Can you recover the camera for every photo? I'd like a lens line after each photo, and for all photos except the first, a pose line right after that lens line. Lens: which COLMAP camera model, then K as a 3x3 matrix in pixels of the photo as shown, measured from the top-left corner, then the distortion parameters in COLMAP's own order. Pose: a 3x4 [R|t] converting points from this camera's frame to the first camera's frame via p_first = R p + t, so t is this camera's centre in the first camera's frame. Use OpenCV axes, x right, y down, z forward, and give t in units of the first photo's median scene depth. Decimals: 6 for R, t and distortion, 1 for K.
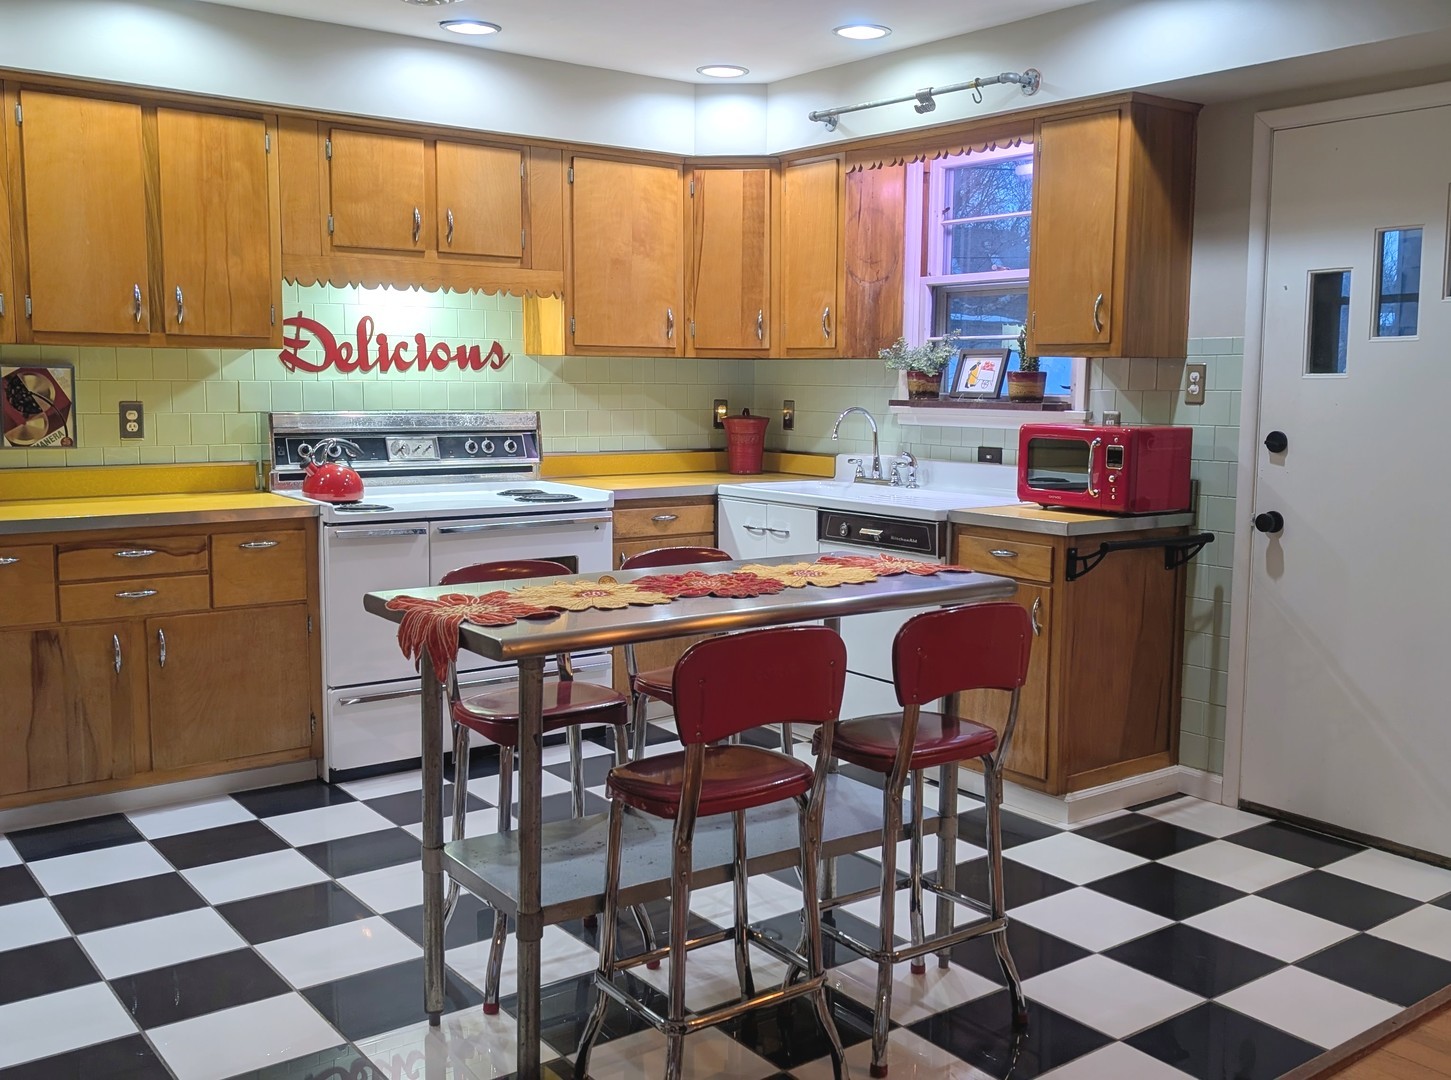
lens RADIAL K [[1391.4, 0, 725.5], [0, 1391.4, 540.0], [0, 0, 1]] dist [-0.017471, -0.021008]
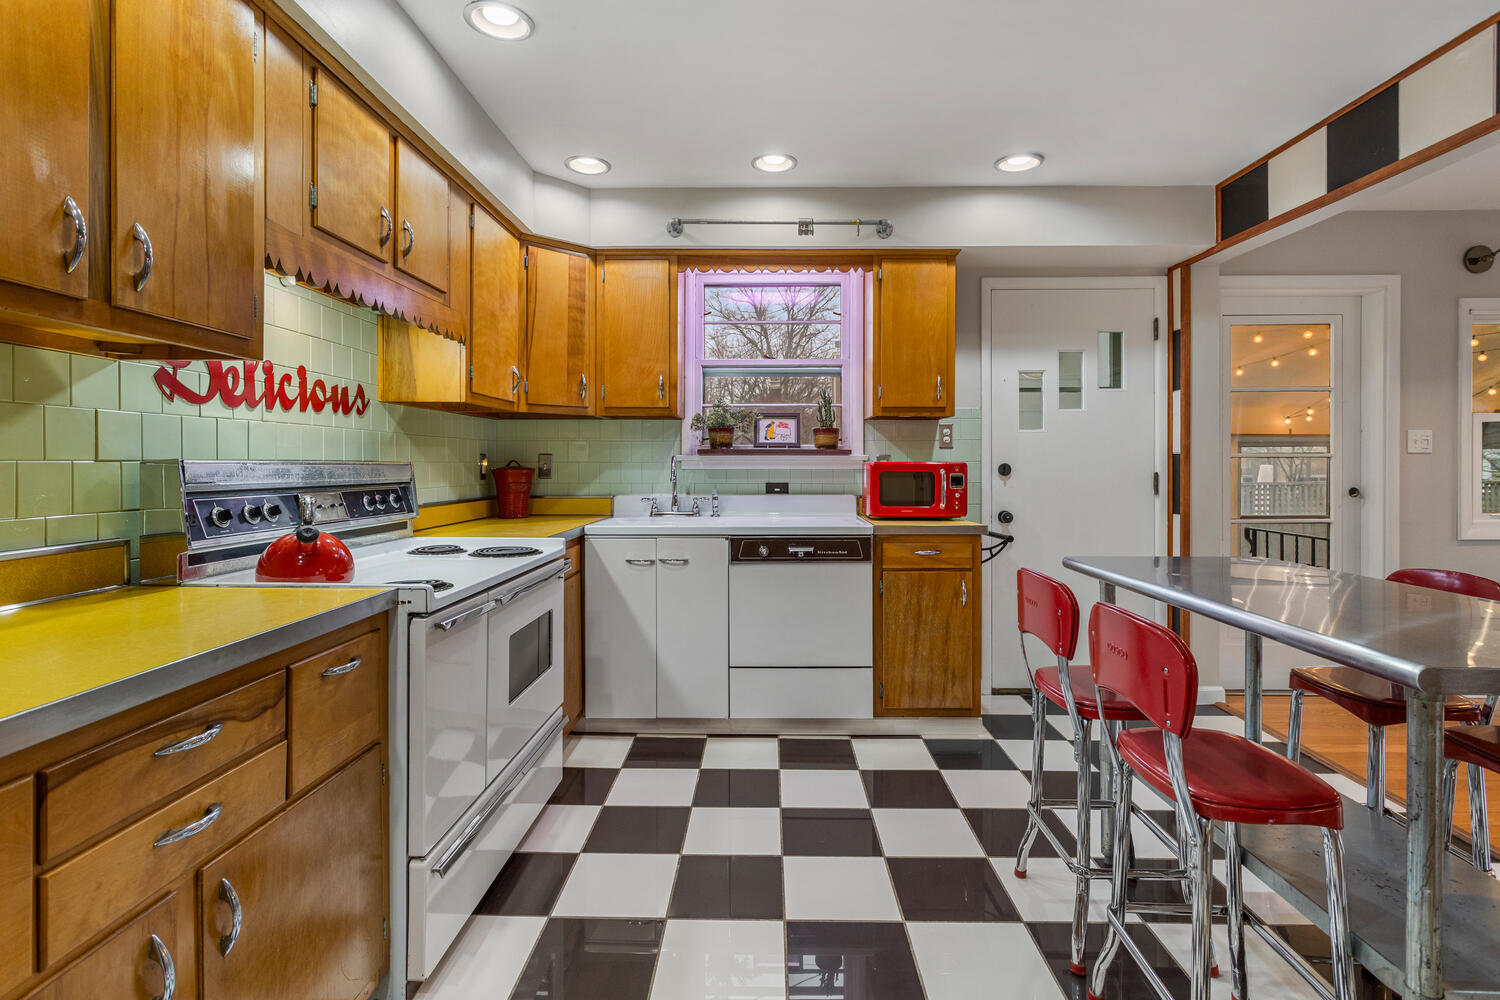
lens RADIAL K [[749.6, 0, 774.5], [0, 749.6, 462.0], [0, 0, 1]] dist [-0.039302, 0.034343]
pose [[0.607093, -0.008693, 0.794584, -0.413396], [0.097933, 0.993136, -0.063959, -0.040287], [-0.788573, 0.116645, 0.603777, 0.552069]]
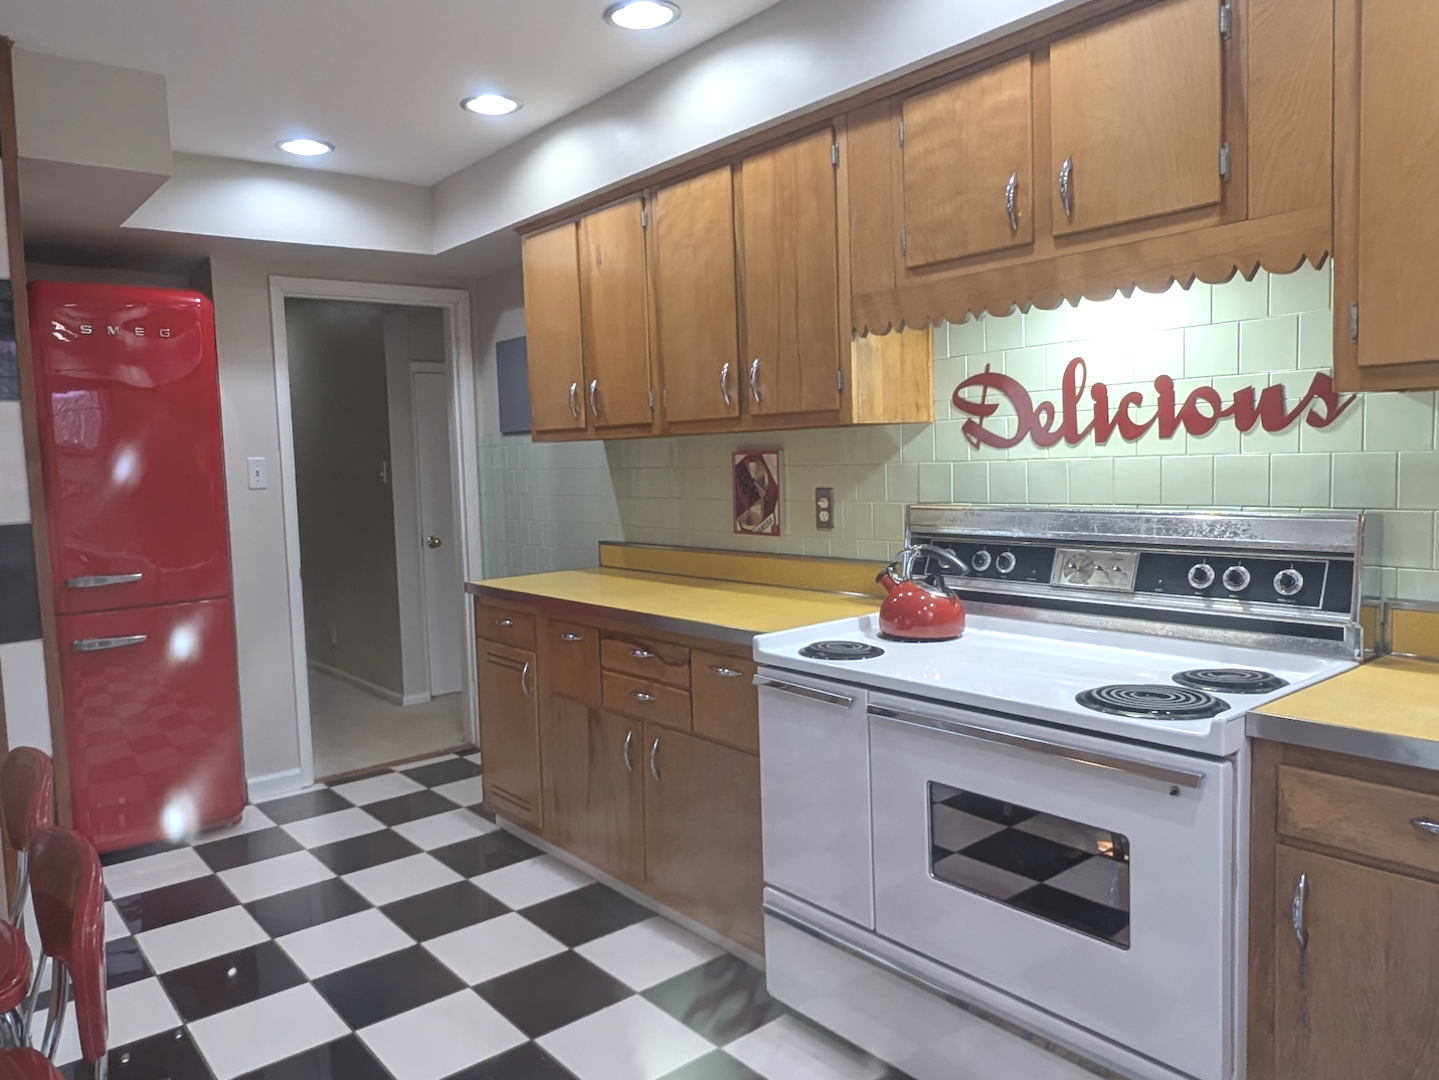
lens RADIAL K [[1009.2, 0, 719.5], [0, 1009.2, 540.0], [0, 0, 1]] dist [-0.001343, 0.001289]
pose [[0.039055, 0.066081, -0.997050, 0.211219], [-0.084987, 0.994415, 0.062578, -0.093992], [0.995616, 0.082292, 0.044453, 0.834407]]
